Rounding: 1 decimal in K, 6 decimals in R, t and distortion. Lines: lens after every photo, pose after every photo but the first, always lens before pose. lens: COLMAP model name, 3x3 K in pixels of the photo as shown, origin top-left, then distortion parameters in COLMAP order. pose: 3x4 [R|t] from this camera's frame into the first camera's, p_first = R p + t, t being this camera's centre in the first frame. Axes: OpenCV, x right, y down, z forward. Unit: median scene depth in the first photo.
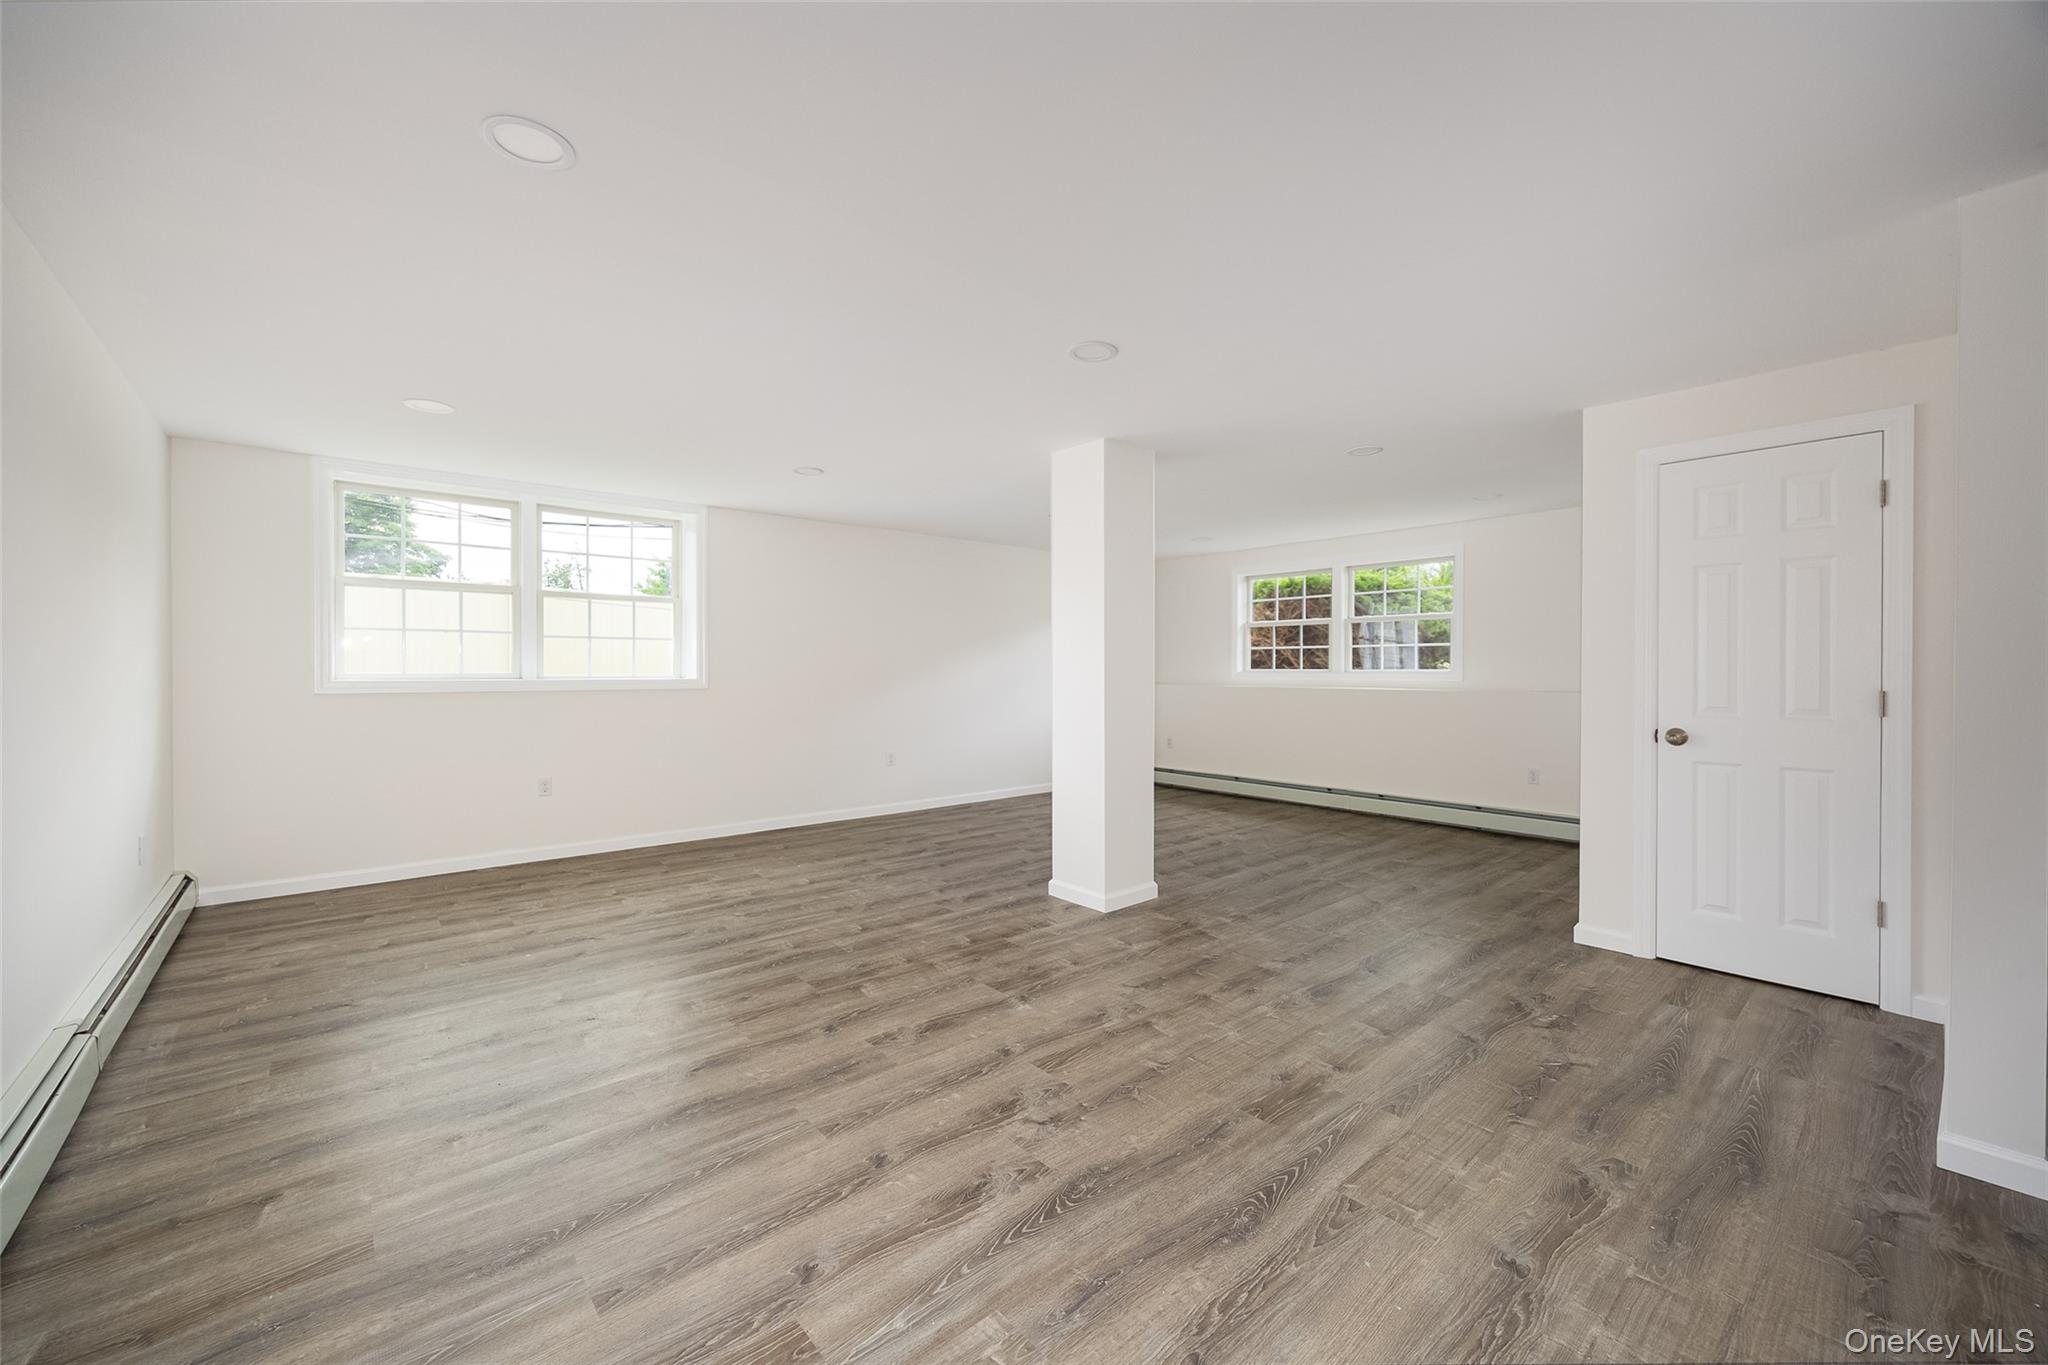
lens RADIAL K [[801.9, 0, 1036.2], [0, 801.9, 671.6], [0, 0, 1]] dist [-0.007070, 0.001077]
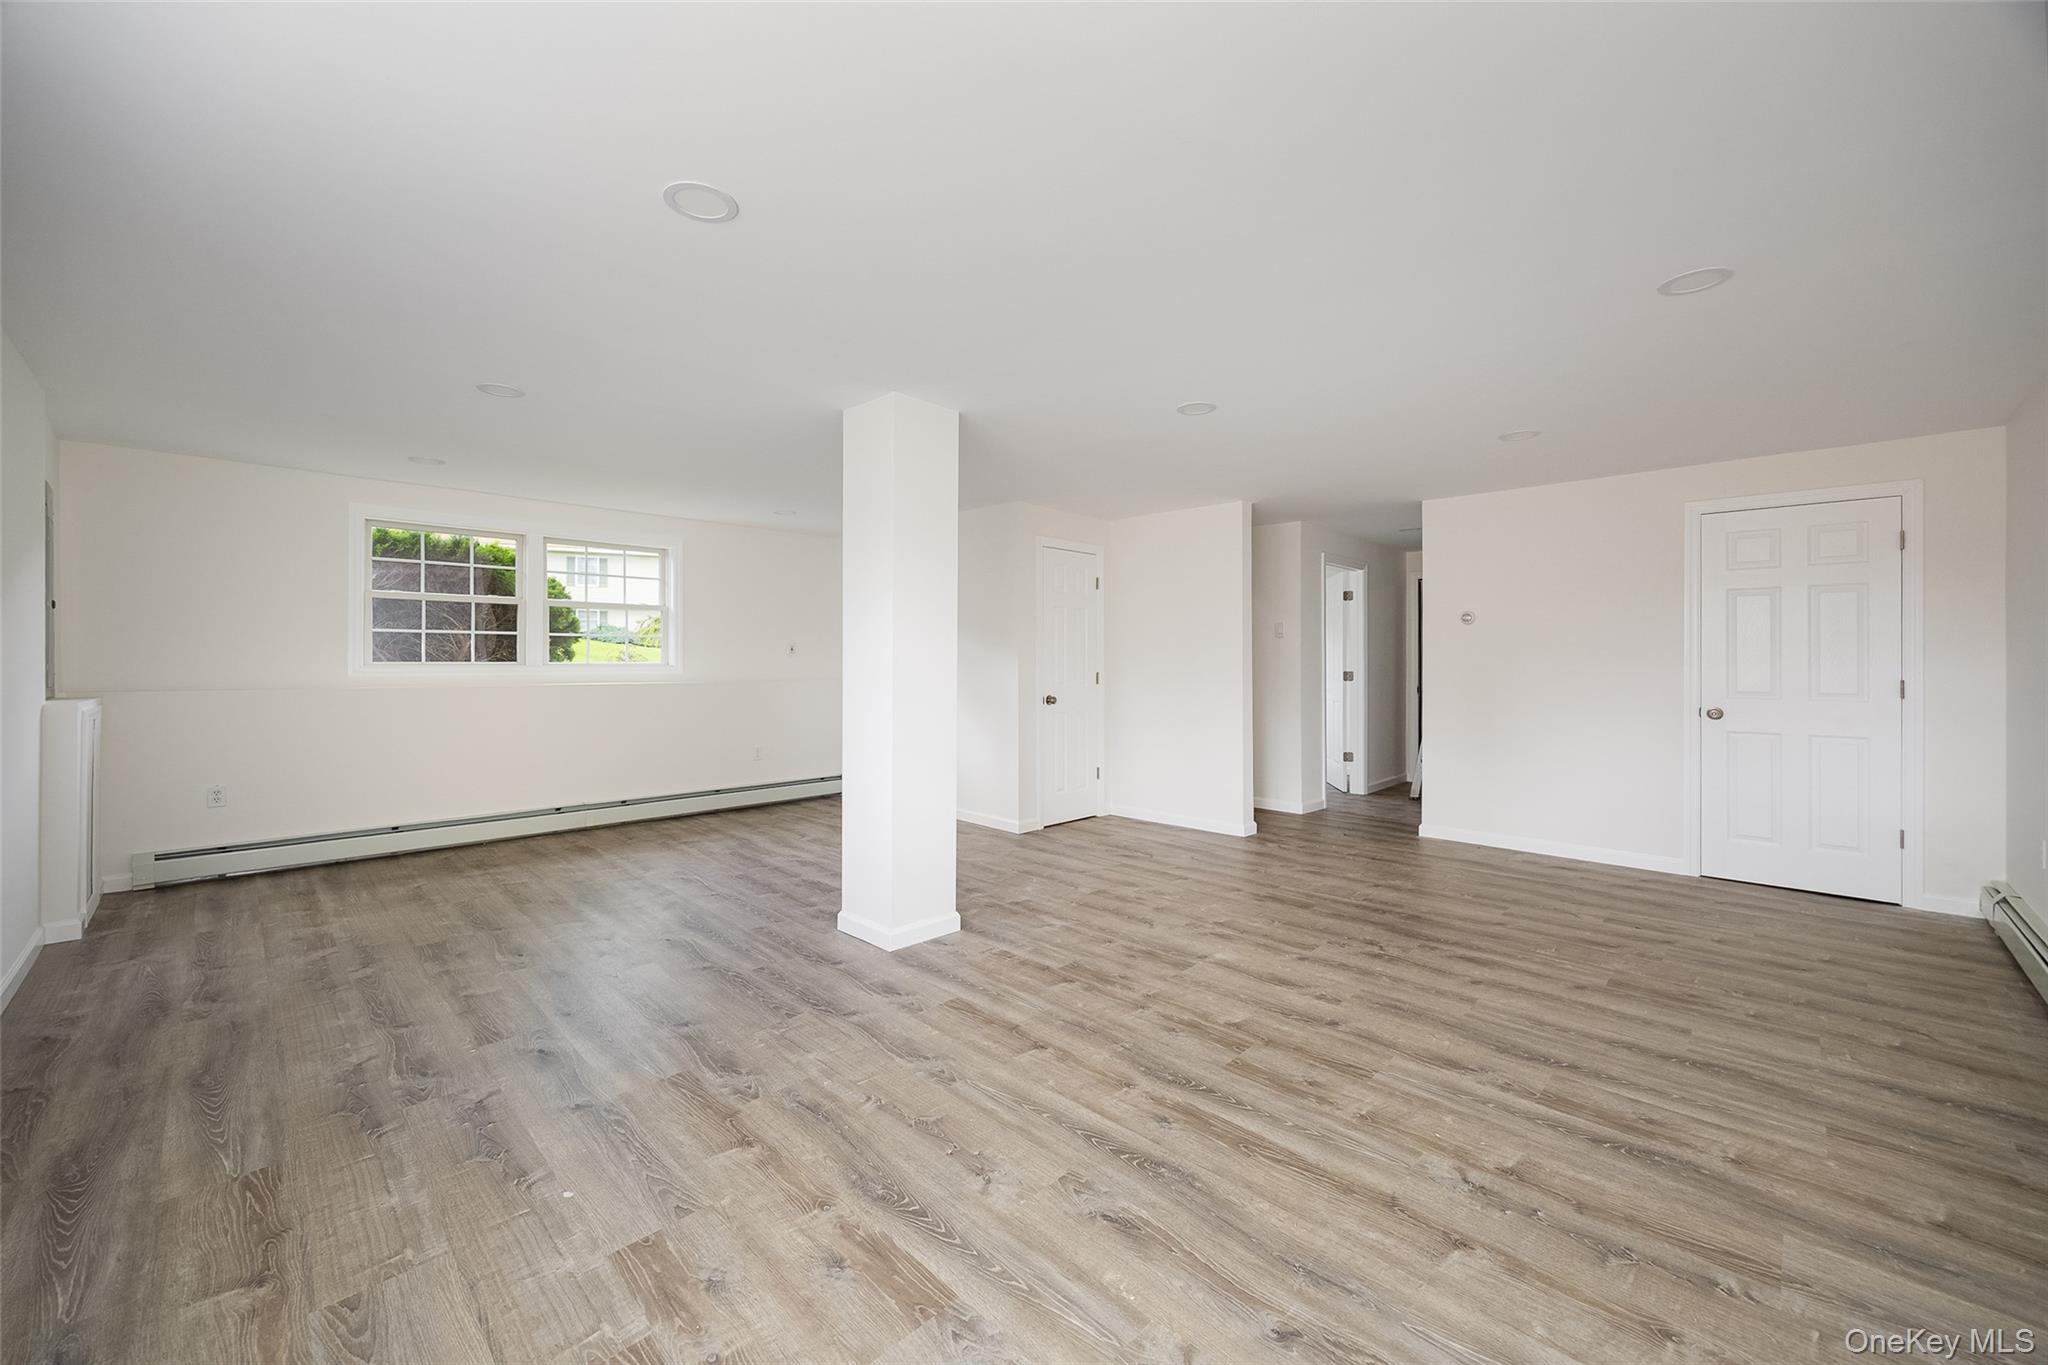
lens RADIAL K [[801.9, 0, 1037.0], [0, 801.9, 692.8], [0, 0, 1]] dist [-0.007070, 0.001077]
pose [[-0.085410, -0.039042, 0.995581, -0.966071], [0.001613, 0.999225, 0.039324, -0.006649], [-0.996345, 0.004964, -0.085281, 1.161580]]
